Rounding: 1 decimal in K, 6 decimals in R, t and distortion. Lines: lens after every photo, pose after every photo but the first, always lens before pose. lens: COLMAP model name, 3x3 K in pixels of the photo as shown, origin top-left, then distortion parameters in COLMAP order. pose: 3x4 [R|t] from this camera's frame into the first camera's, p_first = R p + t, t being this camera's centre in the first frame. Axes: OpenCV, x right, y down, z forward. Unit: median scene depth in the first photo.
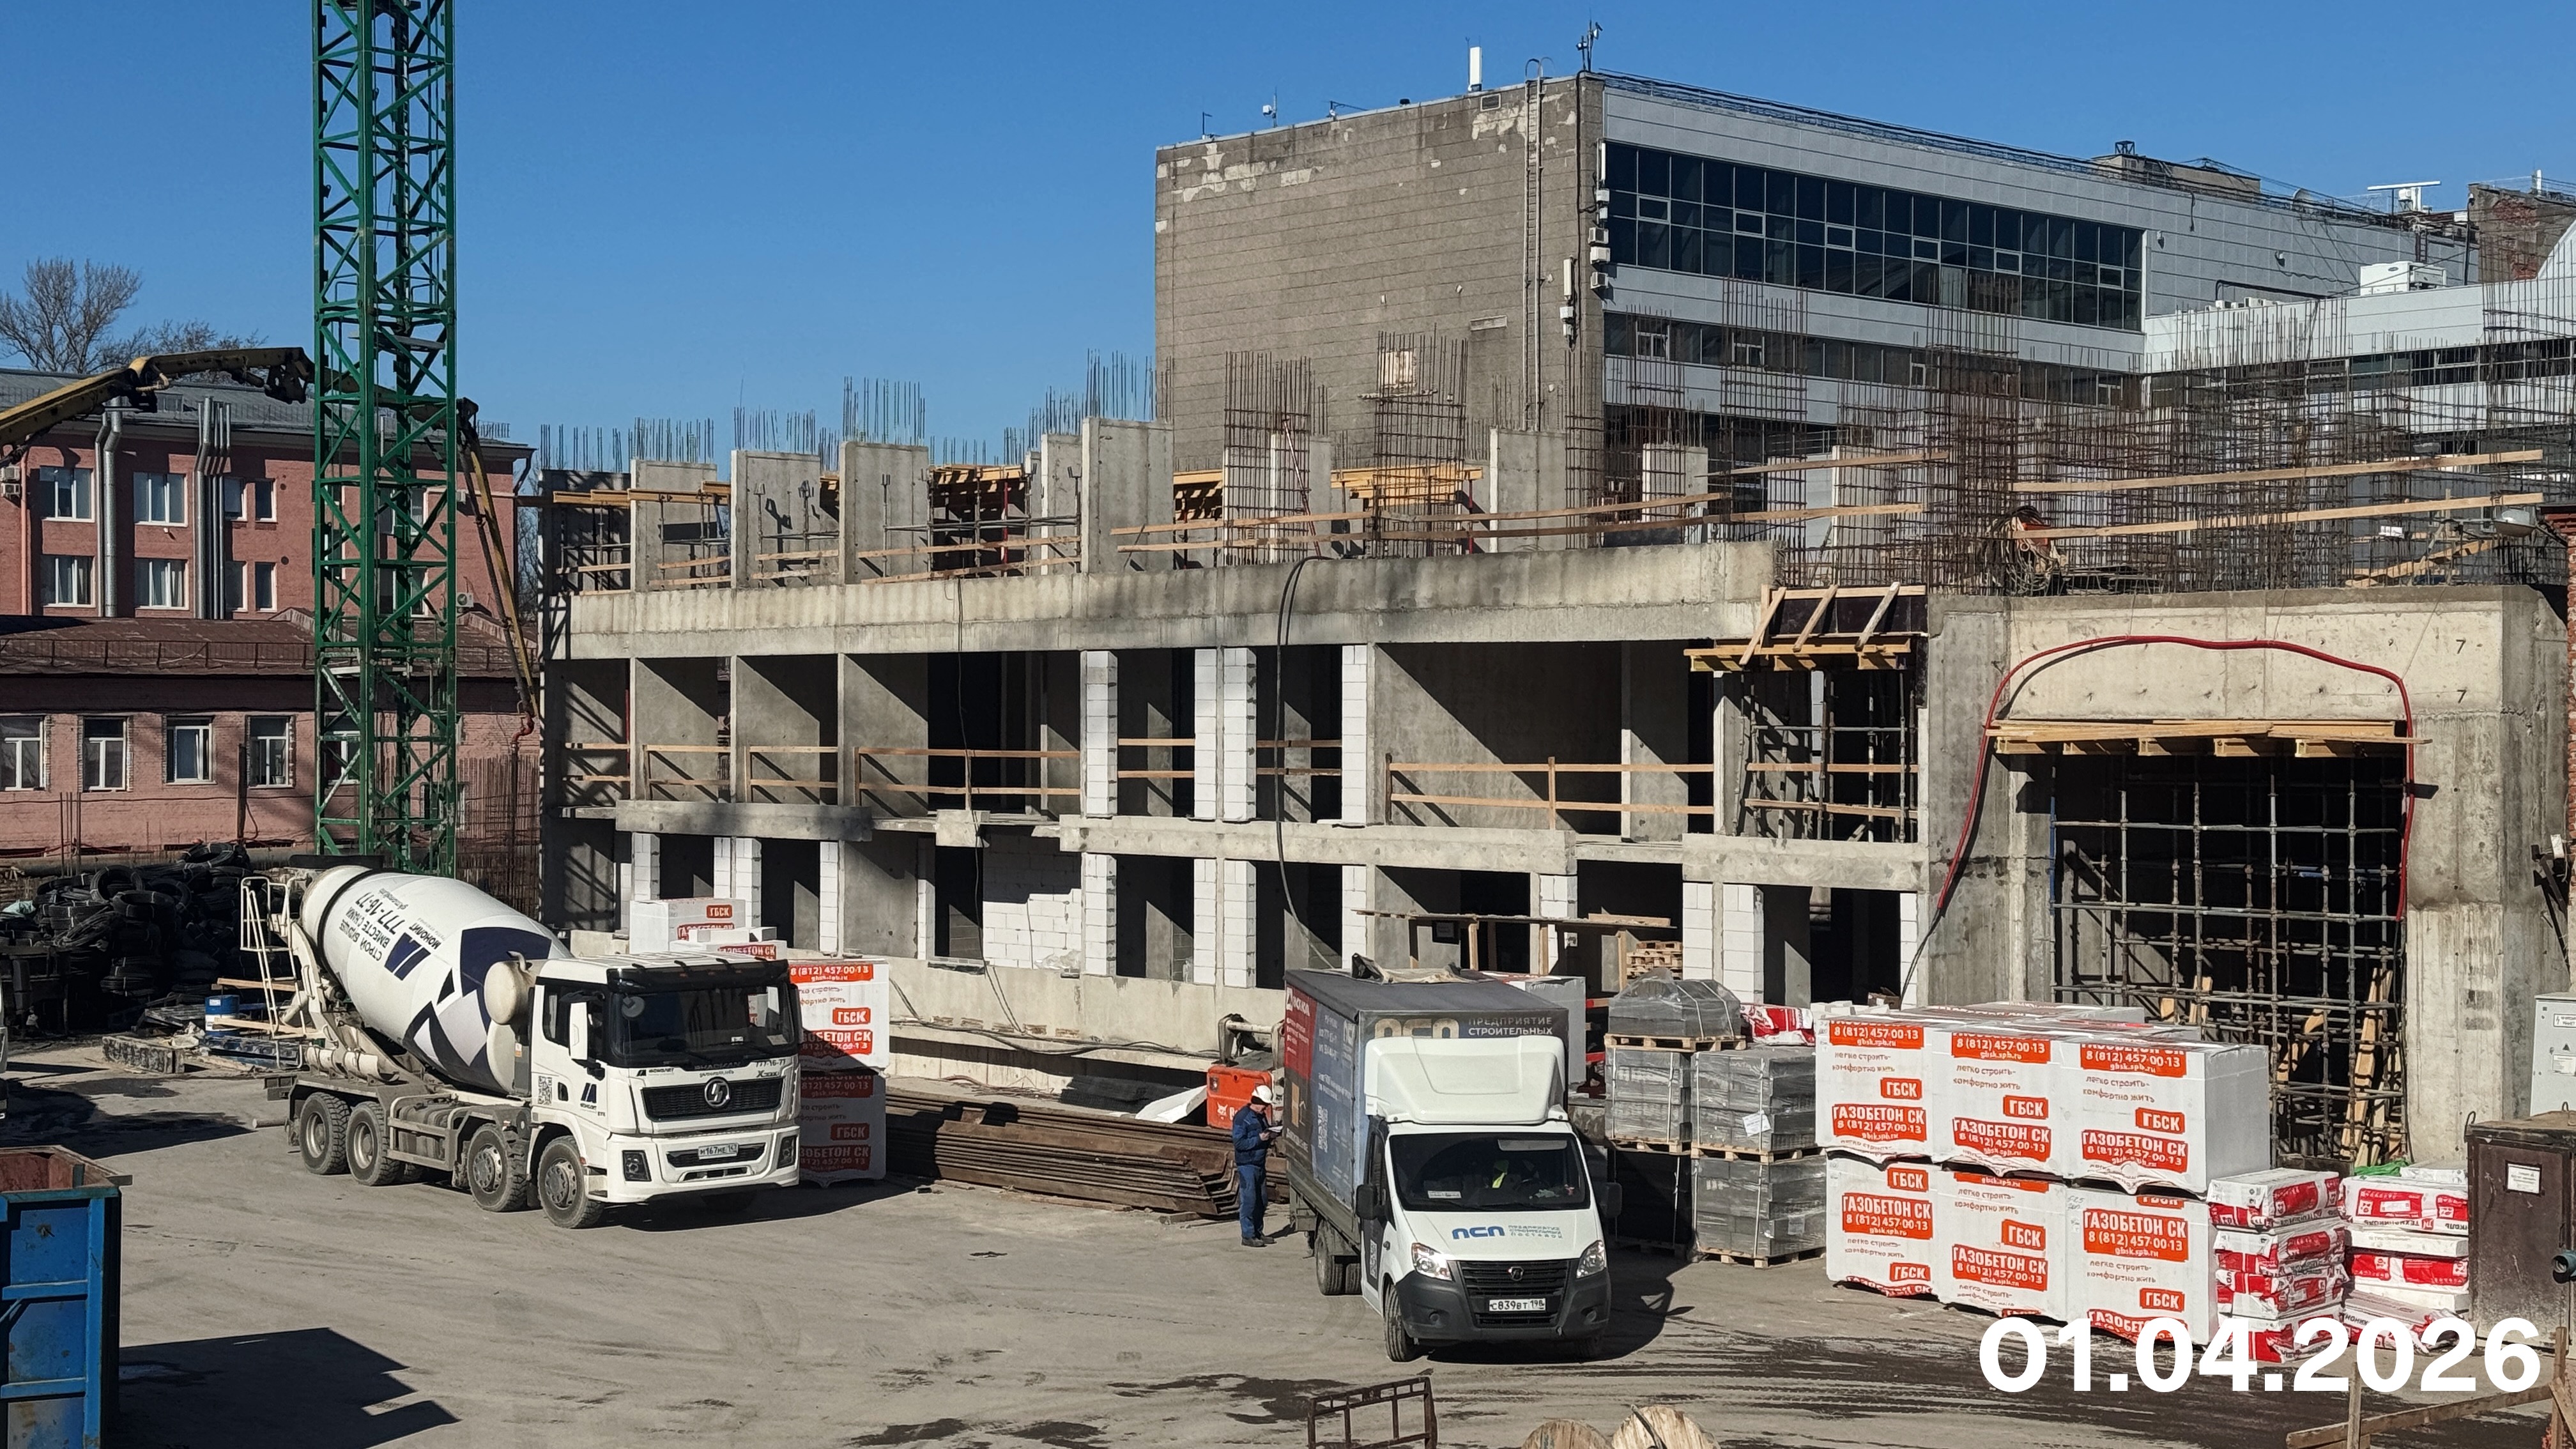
lens RADIAL K [[3627.1, 0, 1278.4], [0, 3627.1, 712.9], [0, 0, 1]] dist [0.130092, 0.000000]
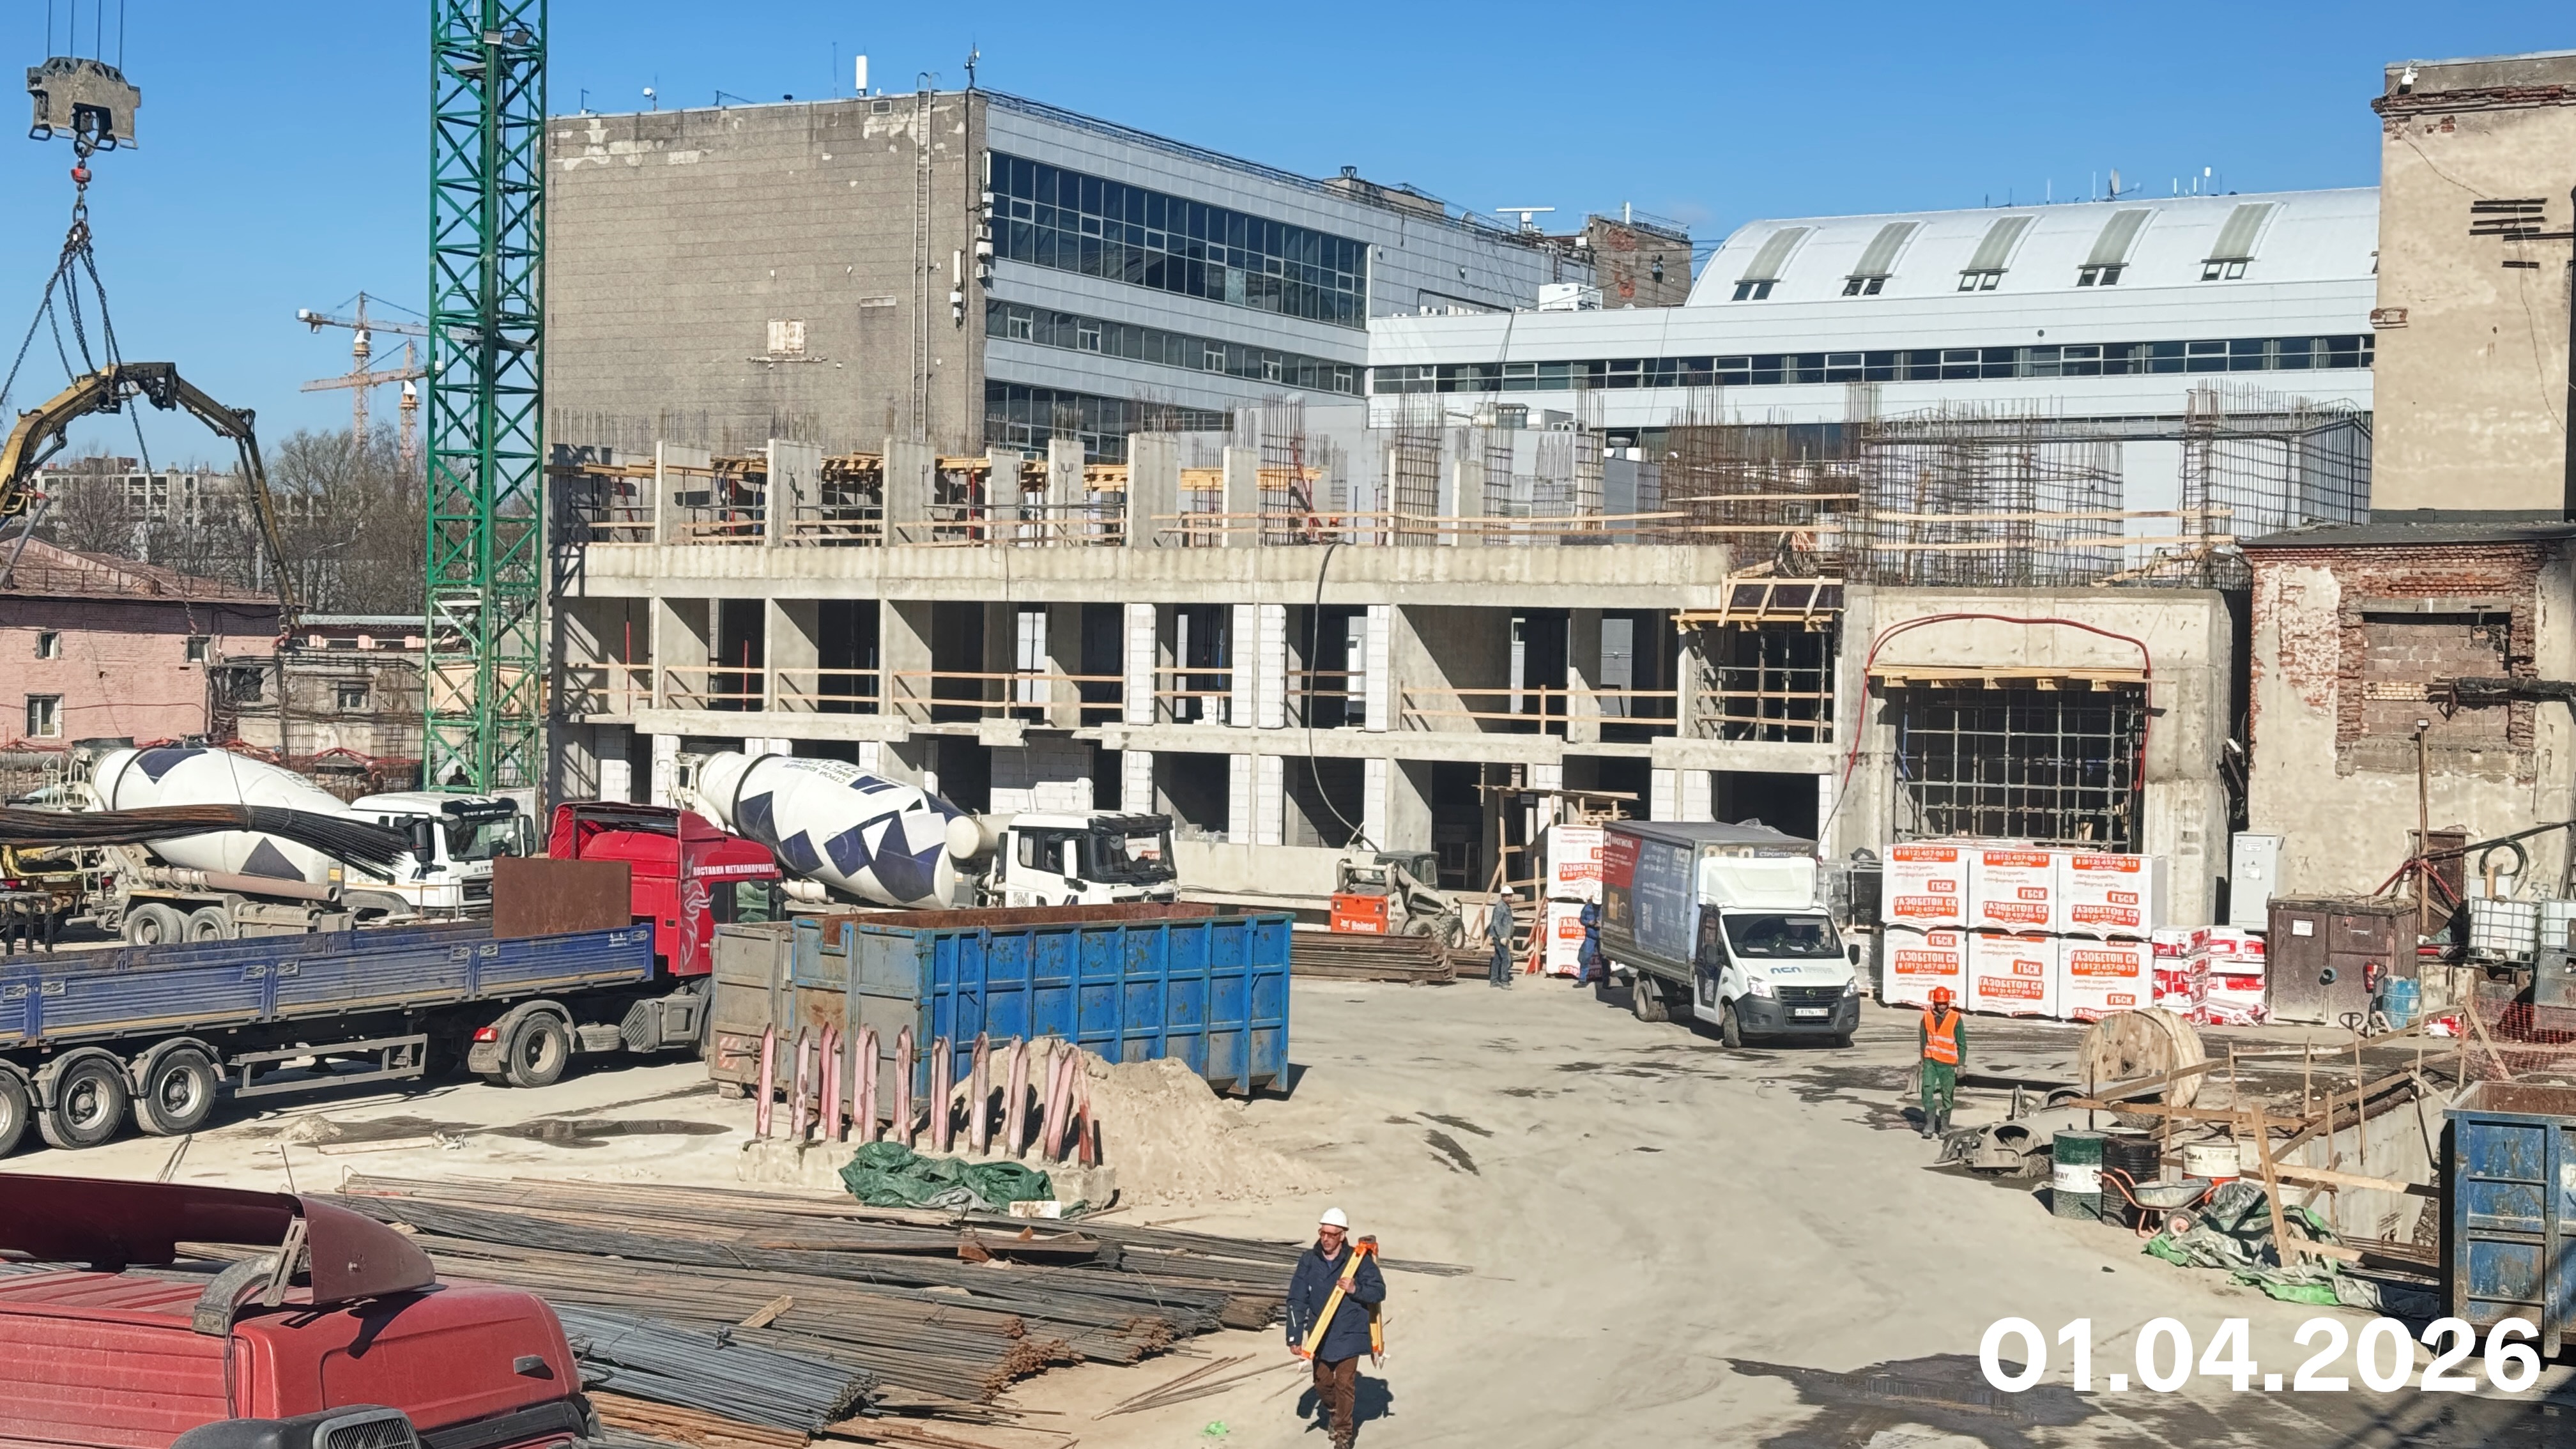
lens RADIAL K [[3627.1, 0, 1334.5], [0, 3627.1, 743.8], [0, 0, 1]] dist [0.130092, 0.000000]
pose [[0.948915, 0.008184, 0.315425, -0.414390], [-0.017009, 0.999537, 0.025235, 0.000151], [-0.315073, -0.029311, 0.948615, -0.330898]]
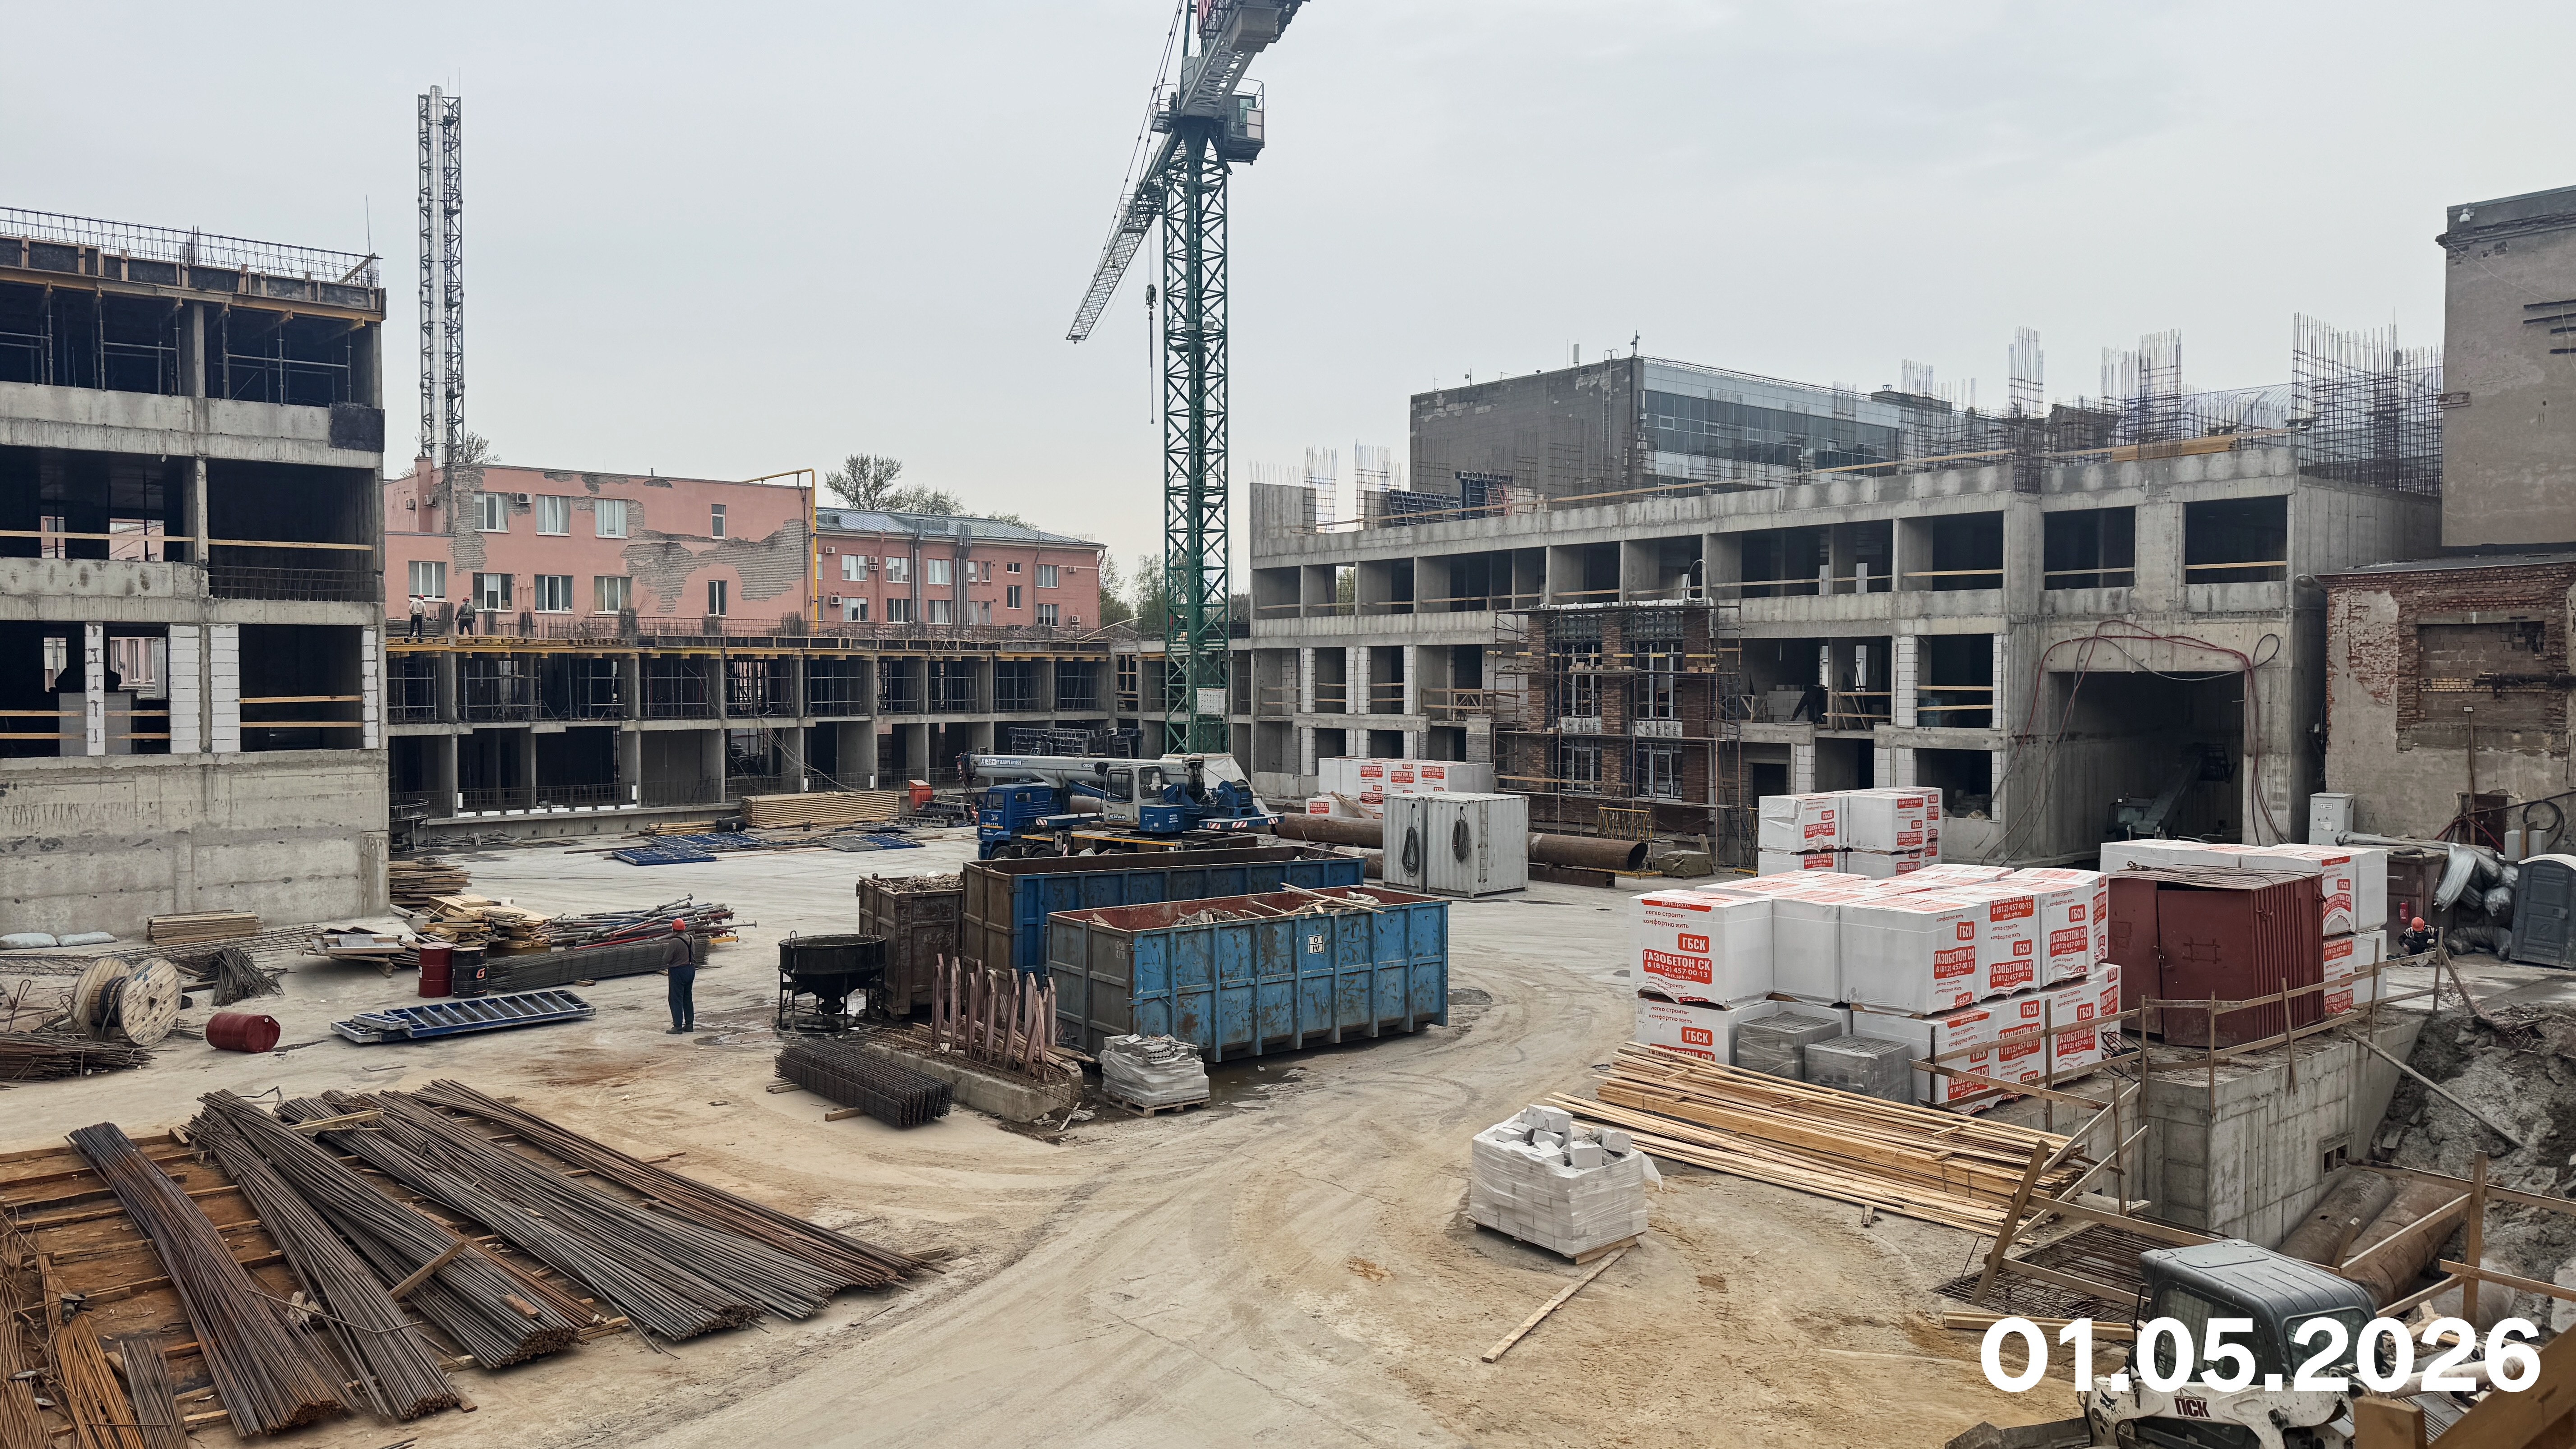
lens RADIAL K [[1809.4, 0, 1287.8], [0, 1809.4, 747.8], [0, 0, 1]] dist [0.078606, -0.103023]
pose [[0.999052, -0.003298, -0.043409, -0.162523], [0.005158, 0.999070, 0.042802, -0.001833], [0.043227, -0.042985, 0.998140, -0.097796]]
